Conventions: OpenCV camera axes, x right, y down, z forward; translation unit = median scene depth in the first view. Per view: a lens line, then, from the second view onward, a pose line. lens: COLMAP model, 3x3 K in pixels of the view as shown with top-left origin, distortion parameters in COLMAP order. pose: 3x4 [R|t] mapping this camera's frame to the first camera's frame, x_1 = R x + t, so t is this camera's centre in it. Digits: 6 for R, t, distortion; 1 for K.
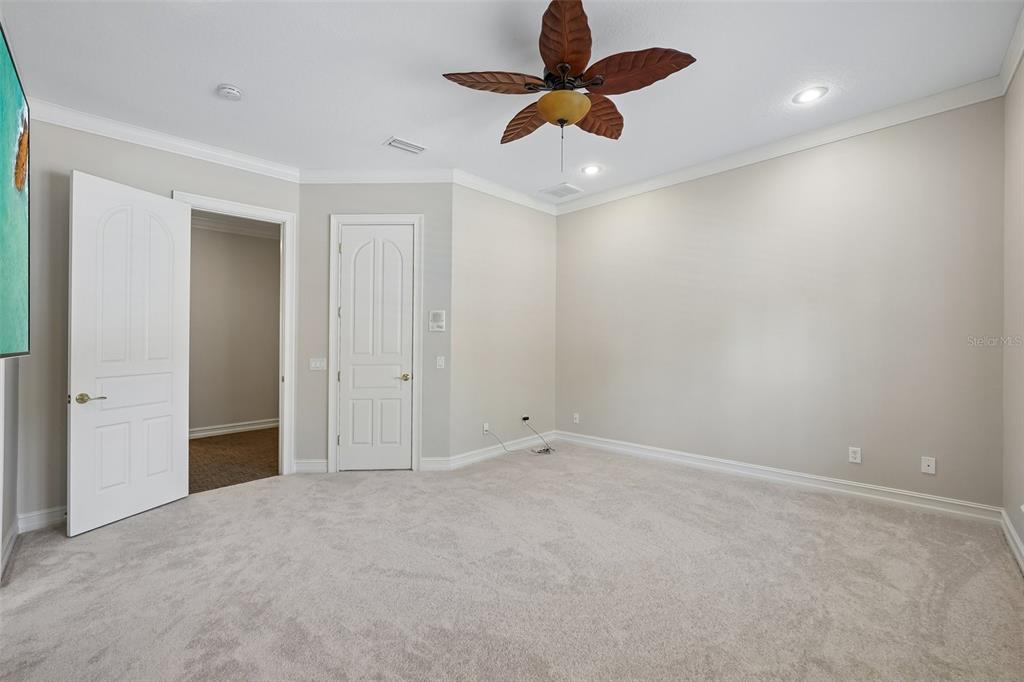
lens RADIAL K [[409.2, 0, 512.0], [0, 409.2, 341.0], [0, 0, 1]] dist [-0.010787, 0.000194]
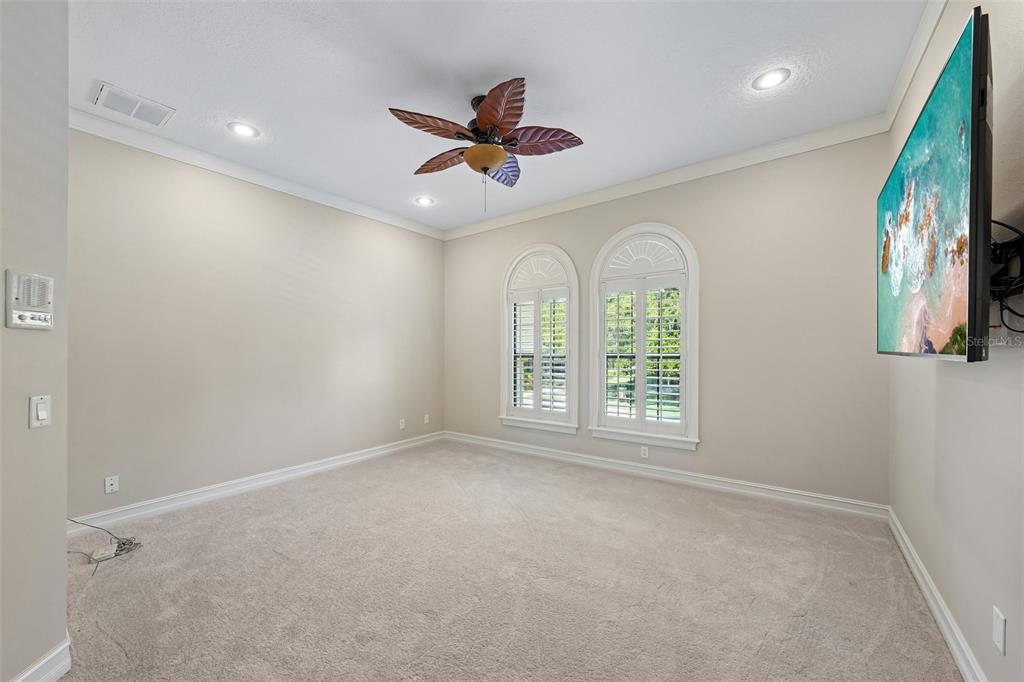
lens RADIAL K [[388.6, 0, 512.8], [0, 388.6, 356.5], [0, 0, 1]] dist [0.000245, 0.000008]
pose [[-0.137289, -0.005655, 0.990515, -0.835938], [0.003127, 0.999976, 0.006143, 0.001488], [-0.990526, 0.003940, -0.137268, 0.847833]]
